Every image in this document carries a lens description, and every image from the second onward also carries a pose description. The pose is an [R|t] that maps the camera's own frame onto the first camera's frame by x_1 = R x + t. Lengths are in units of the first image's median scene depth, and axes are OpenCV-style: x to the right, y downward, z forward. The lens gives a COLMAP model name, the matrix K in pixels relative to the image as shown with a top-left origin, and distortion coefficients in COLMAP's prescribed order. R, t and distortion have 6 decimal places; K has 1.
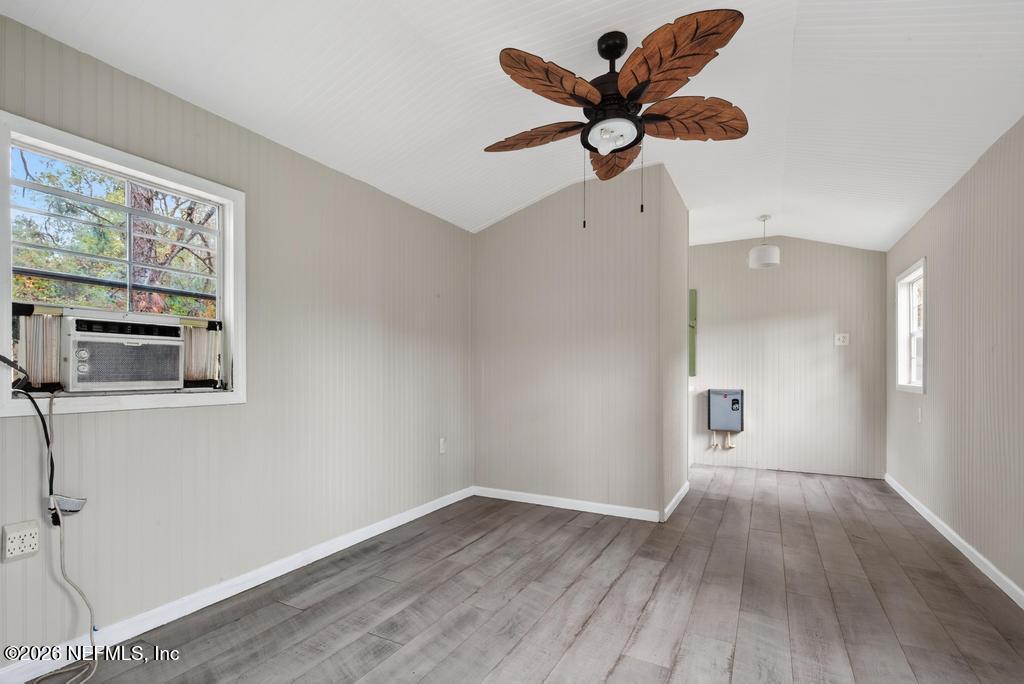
lens RADIAL K [[482.4, 0, 514.0], [0, 482.4, 365.4], [0, 0, 1]] dist [-0.002082, -0.000106]
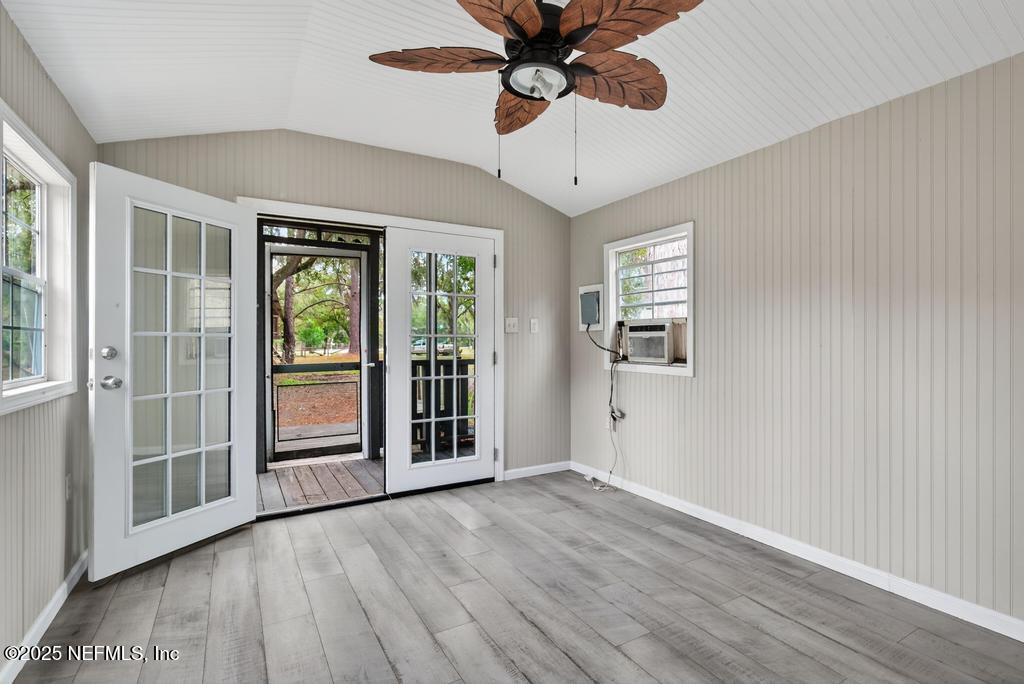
lens RADIAL K [[489.7, 0, 512.0], [0, 489.7, 342.0], [0, 0, 1]] dist [0.001904, 0.000403]
pose [[-0.527892, 0.001177, -0.849311, 1.012284], [0.003087, 0.999995, -0.000533, -0.024075], [0.849306, -0.002904, -0.527893, 1.503576]]
